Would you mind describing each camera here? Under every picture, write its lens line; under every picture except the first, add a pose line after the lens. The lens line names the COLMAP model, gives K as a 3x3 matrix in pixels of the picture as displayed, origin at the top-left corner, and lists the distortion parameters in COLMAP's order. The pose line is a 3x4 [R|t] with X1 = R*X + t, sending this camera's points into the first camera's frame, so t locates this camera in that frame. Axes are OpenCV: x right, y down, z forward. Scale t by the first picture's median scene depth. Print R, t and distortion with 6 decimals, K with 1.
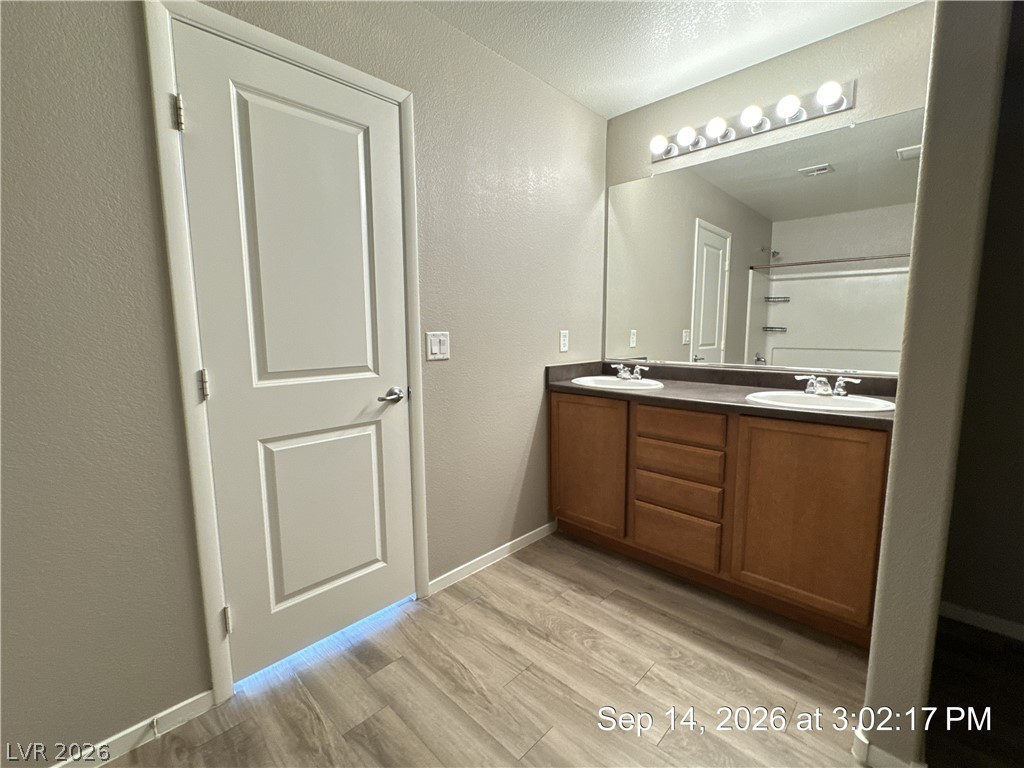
lens RADIAL K [[449.3, 0, 512.4], [0, 449.3, 385.3], [0, 0, 1]] dist [-0.001099, -0.000989]
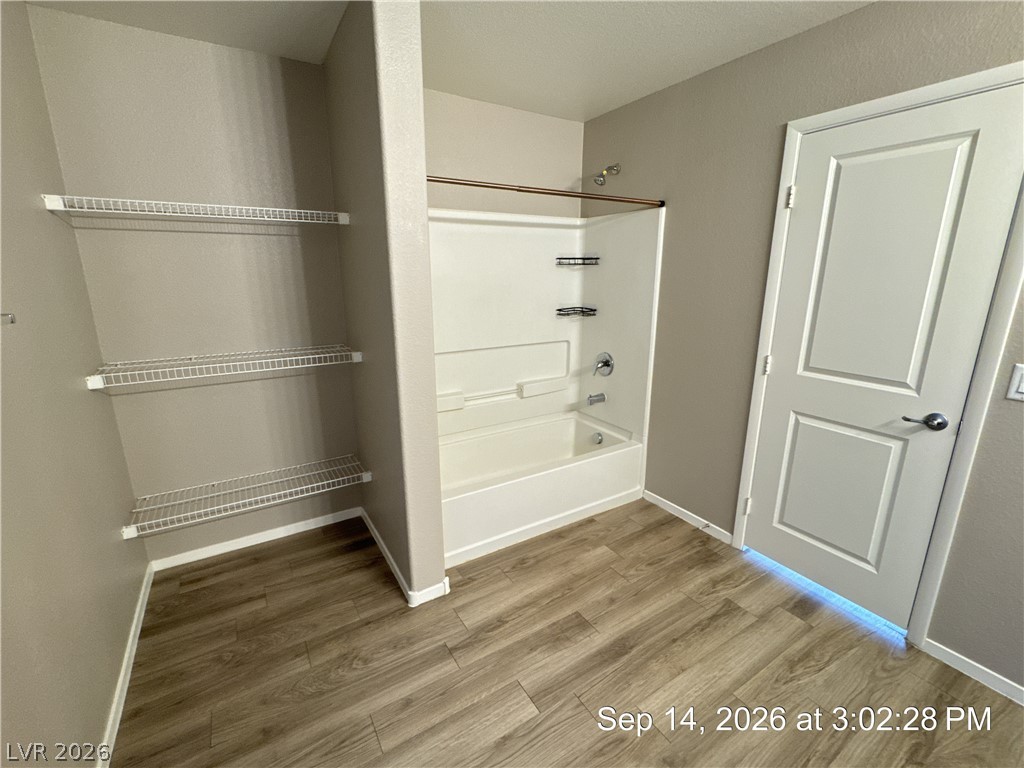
lens RADIAL K [[449.3, 0, 513.4], [0, 449.3, 380.2], [0, 0, 1]] dist [-0.001099, -0.000989]
pose [[-0.242406, 0.242128, -0.939475, 0.944597], [-0.116844, 0.954022, 0.276026, -0.253508], [0.963113, 0.176682, -0.202969, 0.399467]]
